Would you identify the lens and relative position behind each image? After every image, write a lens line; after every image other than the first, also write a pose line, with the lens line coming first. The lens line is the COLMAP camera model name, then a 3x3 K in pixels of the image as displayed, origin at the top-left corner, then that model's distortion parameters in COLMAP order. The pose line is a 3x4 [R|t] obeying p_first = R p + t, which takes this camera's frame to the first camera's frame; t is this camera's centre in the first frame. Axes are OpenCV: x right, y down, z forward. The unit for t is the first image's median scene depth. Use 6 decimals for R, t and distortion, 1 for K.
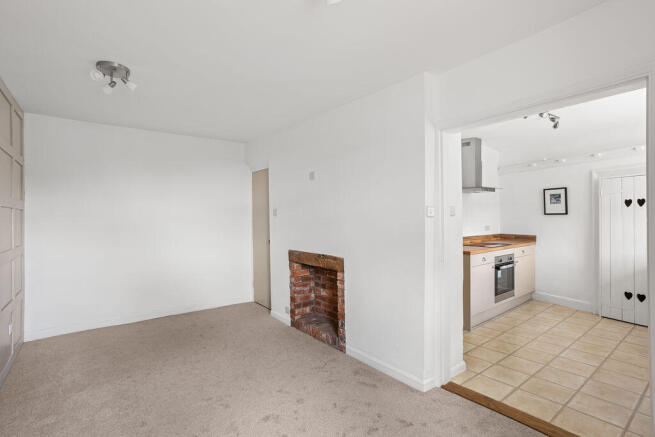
lens RADIAL K [[321.7, 0, 324.0], [0, 321.7, 218.9], [0, 0, 1]] dist [-0.024433, 0.018645]
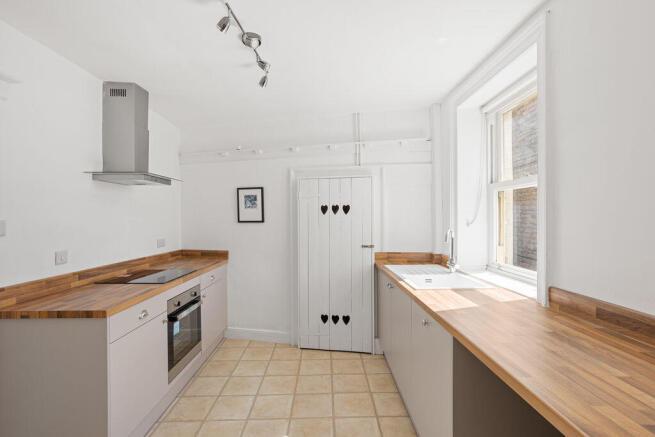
lens RADIAL K [[321.7, 0, 330.1], [0, 321.7, 220.7], [0, 0, 1]] dist [-0.024433, 0.018645]
pose [[0.604171, 0.003823, 0.796845, 0.244894], [0.002300, 0.999976, -0.006542, -0.012886], [-0.796851, 0.005785, 0.604148, 0.413007]]
